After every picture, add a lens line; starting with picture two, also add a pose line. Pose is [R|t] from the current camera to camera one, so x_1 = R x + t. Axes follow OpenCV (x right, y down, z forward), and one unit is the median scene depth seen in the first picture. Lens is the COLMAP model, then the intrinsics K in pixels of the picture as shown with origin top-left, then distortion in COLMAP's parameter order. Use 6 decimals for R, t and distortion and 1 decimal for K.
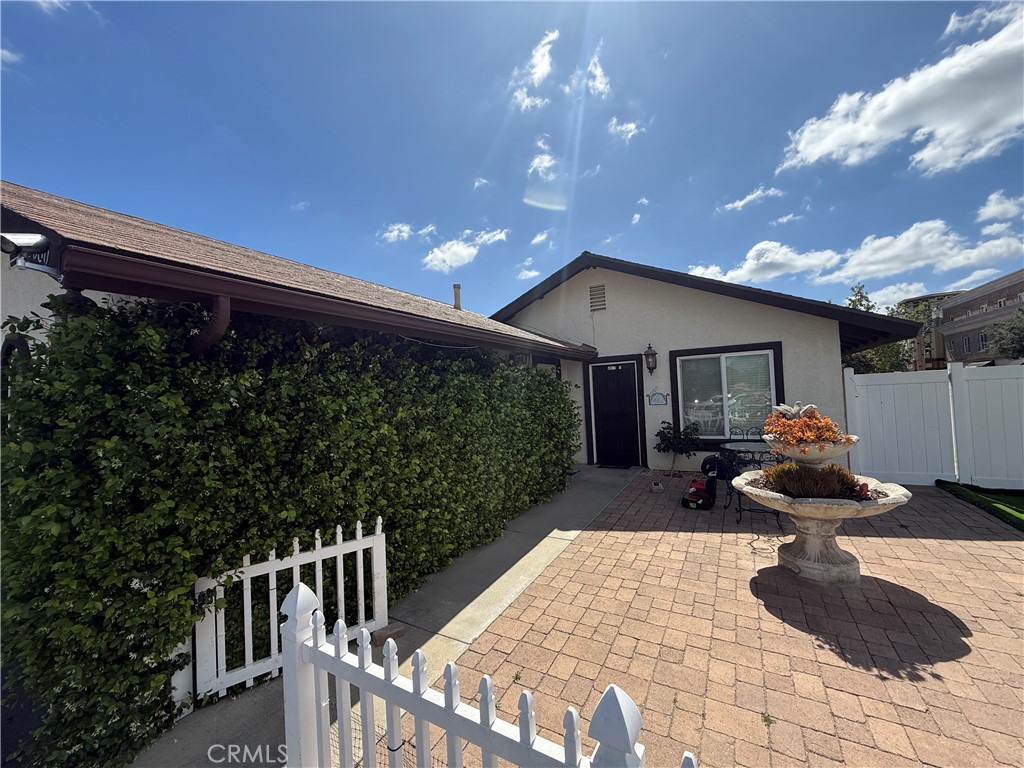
lens RADIAL K [[395.6, 0, 512.0], [0, 395.6, 384.0], [0, 0, 1]] dist [-0.002240, -0.000730]
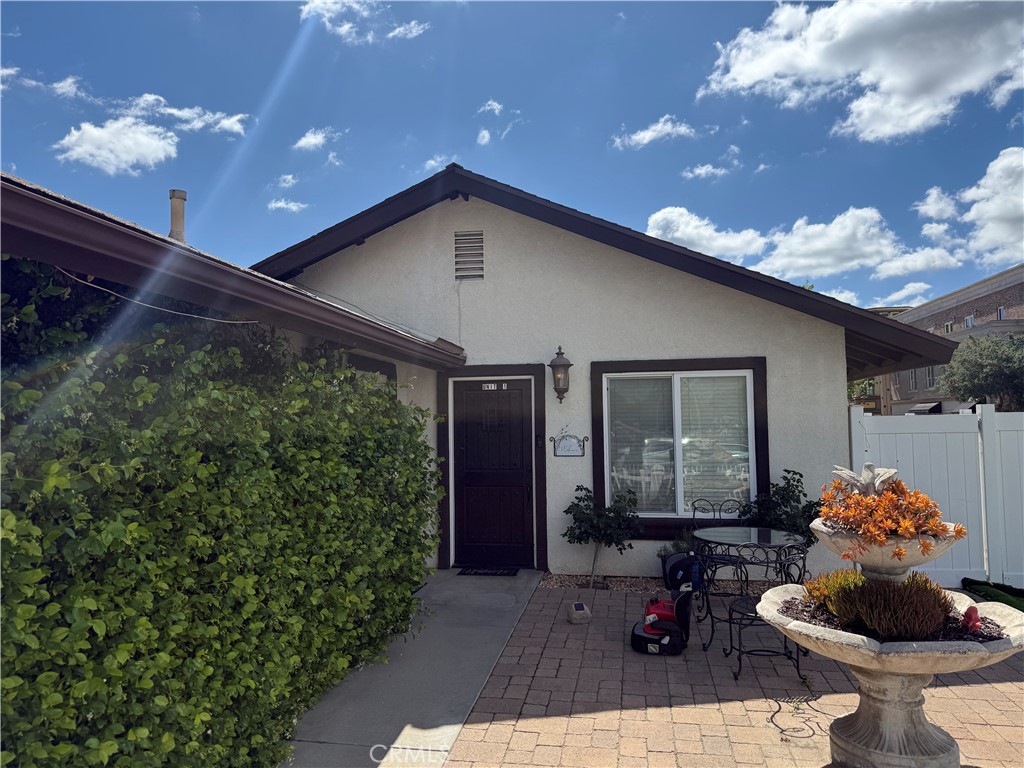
lens RADIAL K [[699.1, 0, 512.0], [0, 699.1, 384.0], [0, 0, 1]] dist [0.049524, -0.061542]
pose [[0.938328, 0.052208, 0.341783, -0.083381], [-0.038646, 0.998176, -0.046376, -0.000919], [-0.343581, 0.030307, 0.938634, 0.179478]]
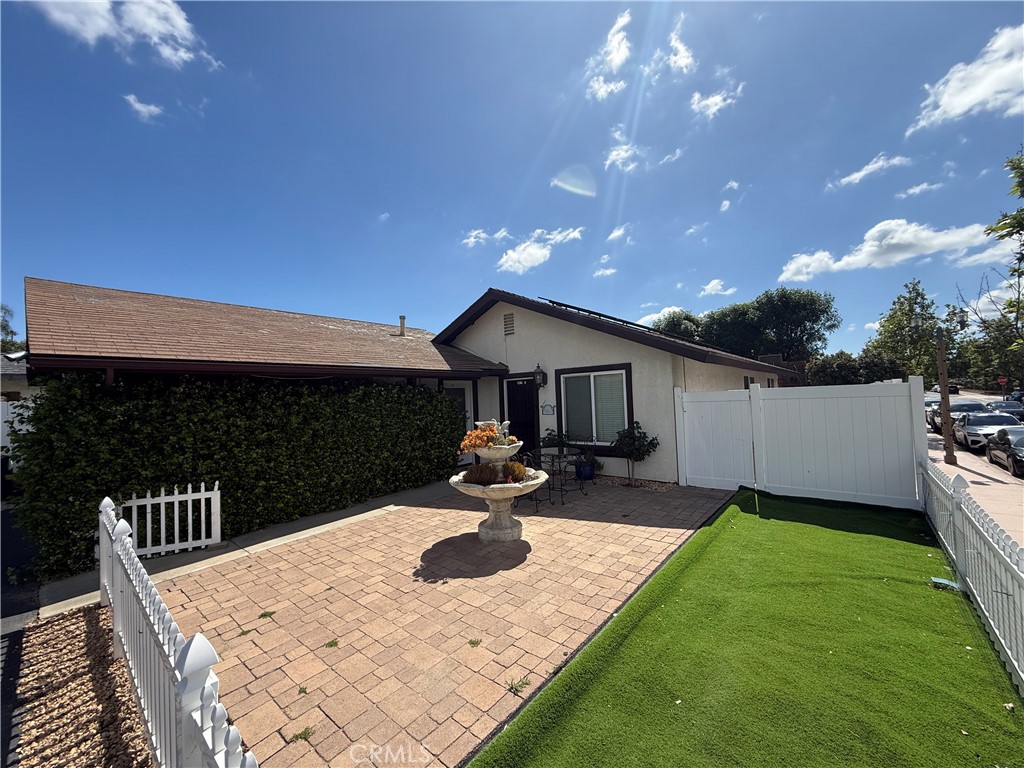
lens RADIAL K [[395.6, 0, 512.0], [0, 395.6, 384.0], [0, 0, 1]] dist [-0.002240, -0.000730]
pose [[0.984000, 0.002330, -0.178155, 0.835552], [-0.002610, 0.999996, -0.001334, -0.065713], [0.178151, 0.001777, 0.984002, -0.331613]]
